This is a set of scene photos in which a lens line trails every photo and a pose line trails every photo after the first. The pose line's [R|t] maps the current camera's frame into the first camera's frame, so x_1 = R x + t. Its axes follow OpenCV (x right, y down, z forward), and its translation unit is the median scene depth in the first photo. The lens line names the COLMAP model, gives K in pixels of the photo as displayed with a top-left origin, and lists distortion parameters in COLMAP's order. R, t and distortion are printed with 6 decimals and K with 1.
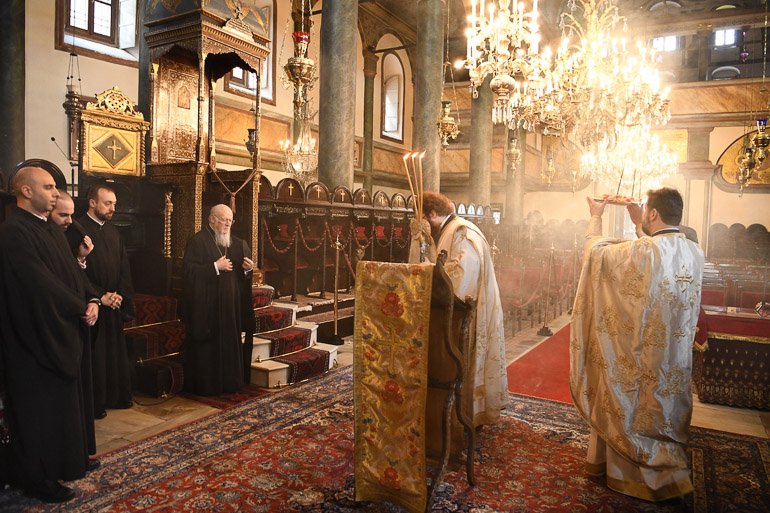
lens RADIAL K [[532.7, 0, 385.0], [0, 532.7, 255.4], [0, 0, 1]] dist [-0.075657, 0.023217]
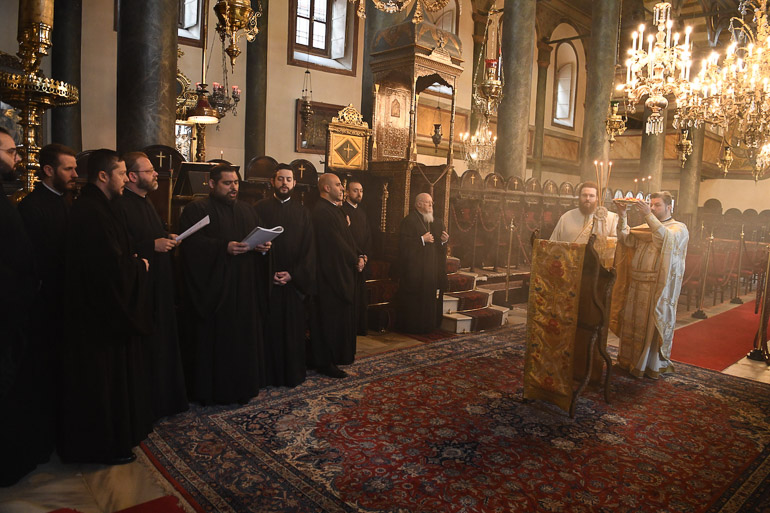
lens RADIAL K [[532.7, 0, 391.0], [0, 532.7, 255.5], [0, 0, 1]] dist [-0.075657, 0.023217]
pose [[0.956857, 0.050517, -0.286133, -0.004185], [-0.039856, 0.998281, 0.042962, 0.004585], [0.287811, -0.029704, 0.957226, -0.292073]]
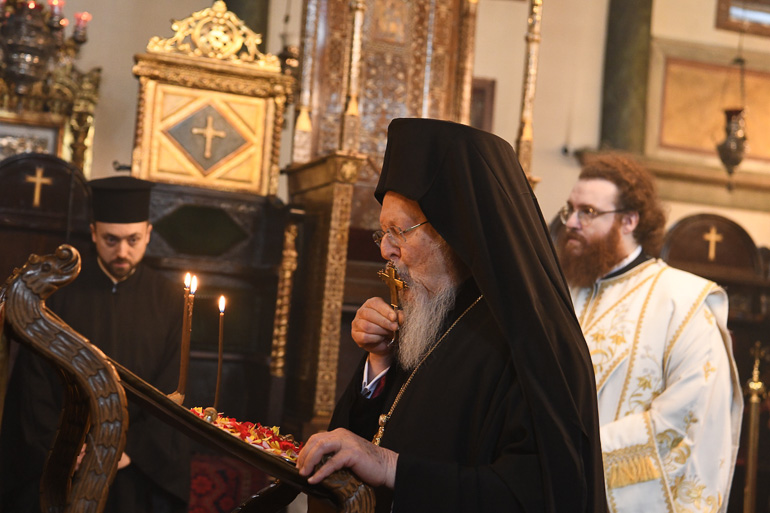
lens RADIAL K [[1267.2, 0, 384.7], [0, 1267.2, 250.9], [0, 0, 1]] dist [0.205707, 0.000000]
pose [[0.751785, -0.012220, -0.659295, 0.344368], [-0.101883, 0.985670, -0.134445, 0.034871], [0.651490, 0.168244, 0.739767, 0.273440]]
